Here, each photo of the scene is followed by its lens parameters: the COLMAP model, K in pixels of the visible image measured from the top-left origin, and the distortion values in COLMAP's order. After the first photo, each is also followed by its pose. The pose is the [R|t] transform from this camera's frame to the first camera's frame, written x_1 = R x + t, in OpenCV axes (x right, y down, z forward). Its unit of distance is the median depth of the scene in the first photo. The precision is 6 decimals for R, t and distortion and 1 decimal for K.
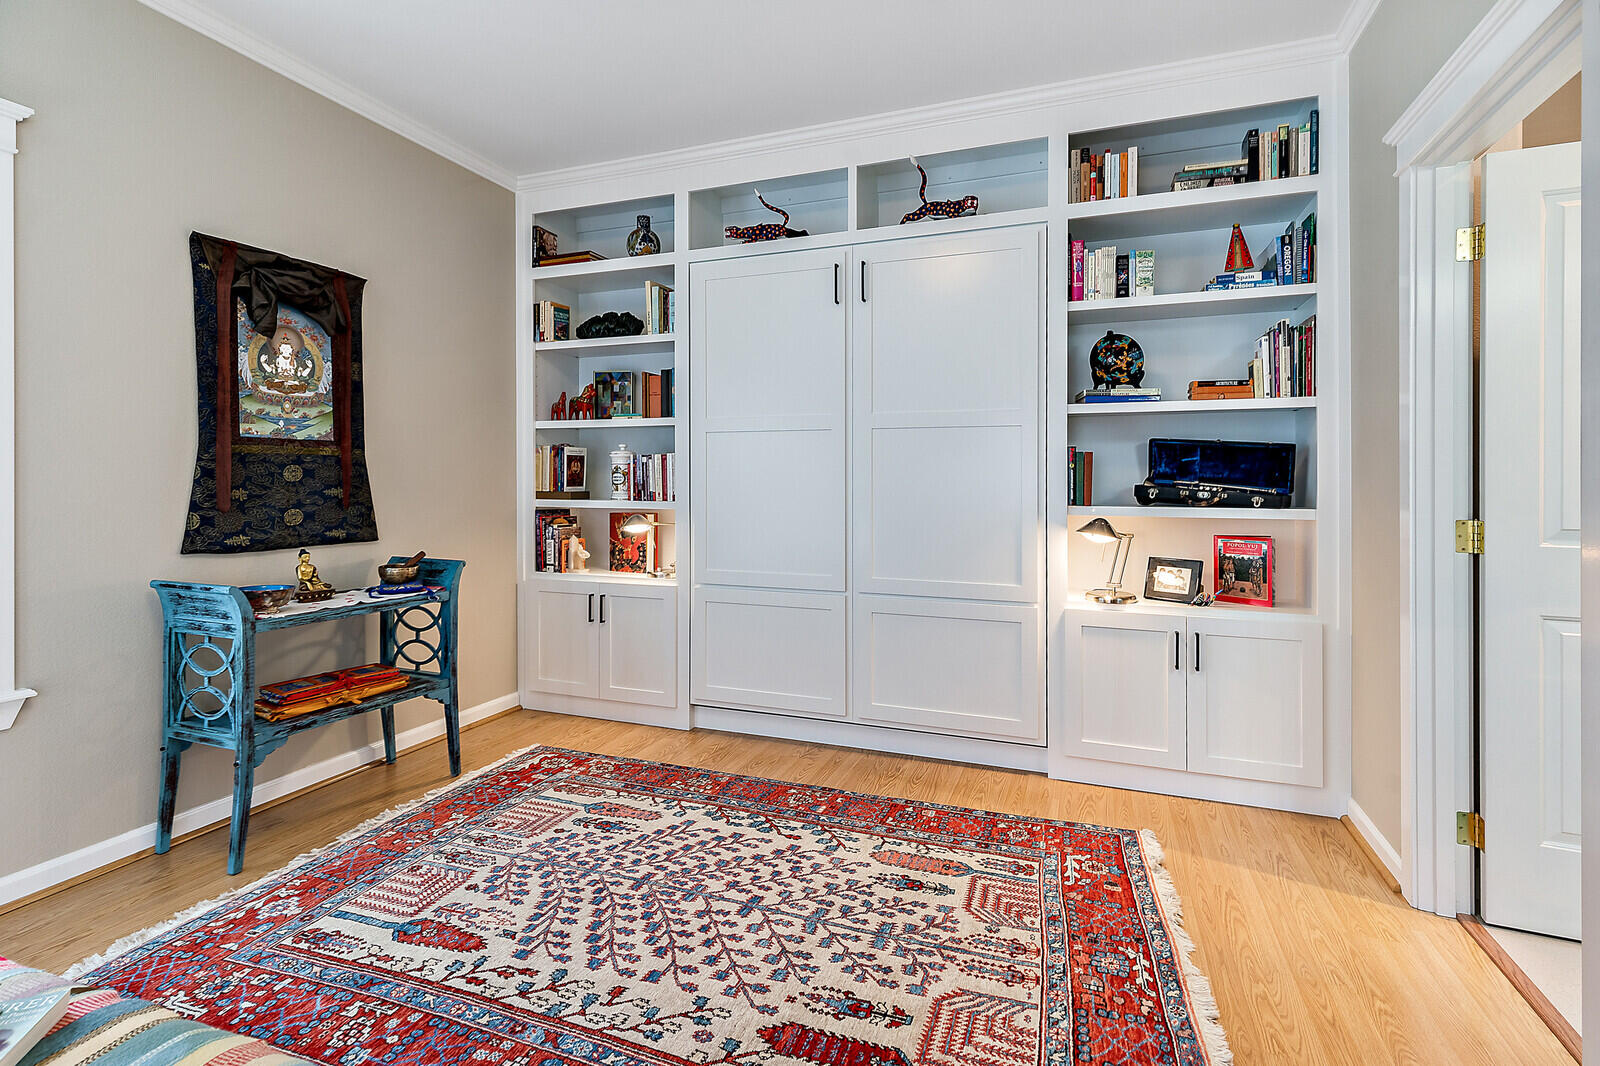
lens RADIAL K [[741.0, 0, 784.6], [0, 741.0, 482.2], [0, 0, 1]] dist [0.012087, -0.002978]
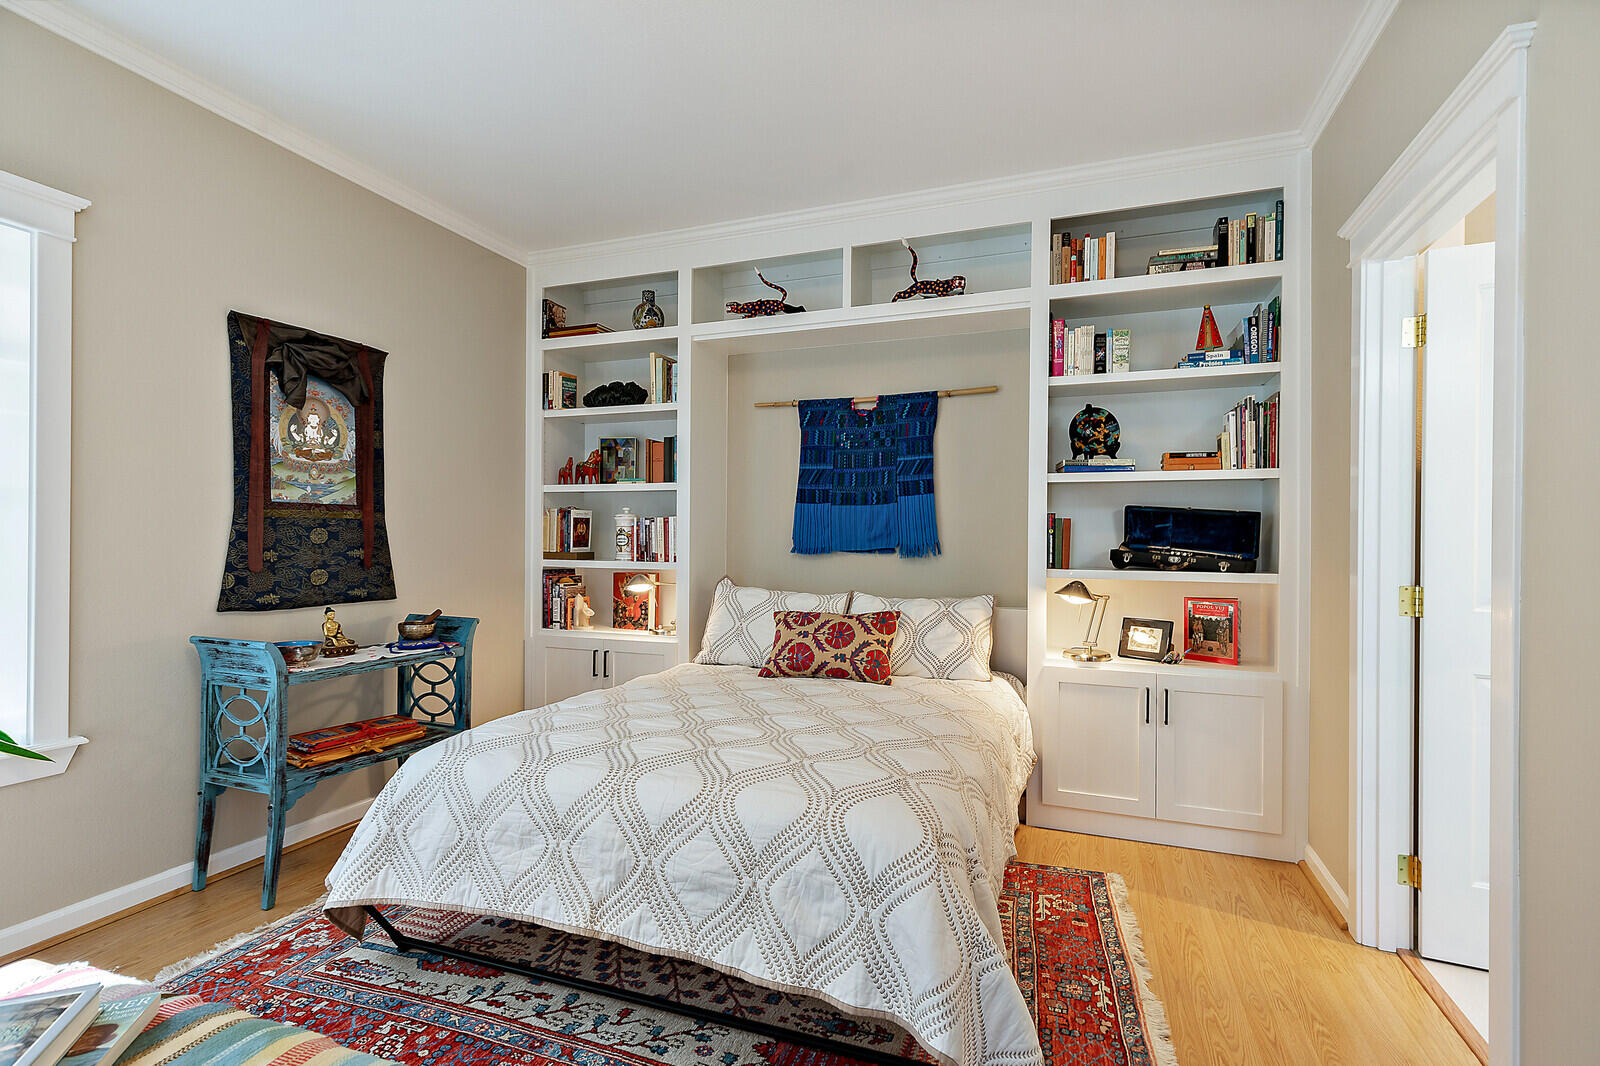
lens RADIAL K [[741.0, 0, 782.3], [0, 741.0, 538.4], [0, 0, 1]] dist [0.012087, -0.002978]
pose [[0.999988, 0.004810, -0.000230, 0.002011], [-0.004811, 0.999988, -0.000968, -0.010522], [0.000225, 0.000969, 1.000000, -0.064848]]
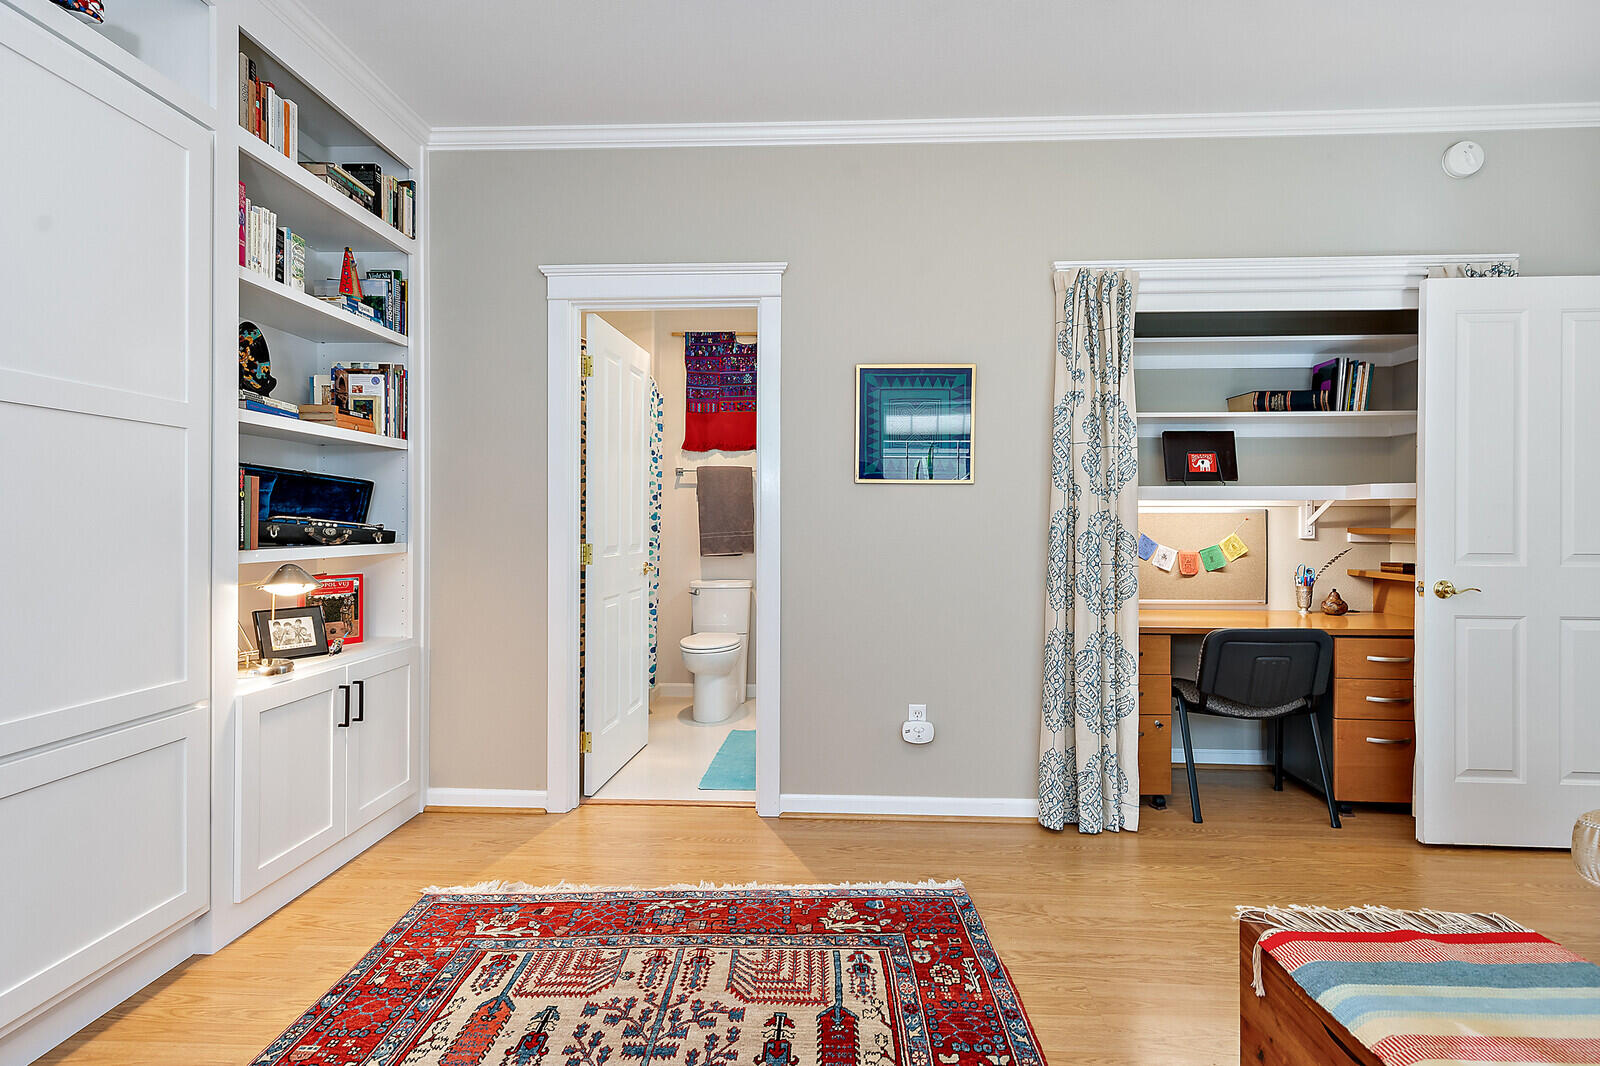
lens RADIAL K [[741.0, 0, 827.2], [0, 741.0, 522.0], [0, 0, 1]] dist [0.012087, -0.002978]
pose [[-0.339134, -0.006158, 0.940718, -0.518264], [-0.007751, 0.999963, 0.003752, -0.003488], [-0.940706, -0.006019, -0.339169, 0.770890]]
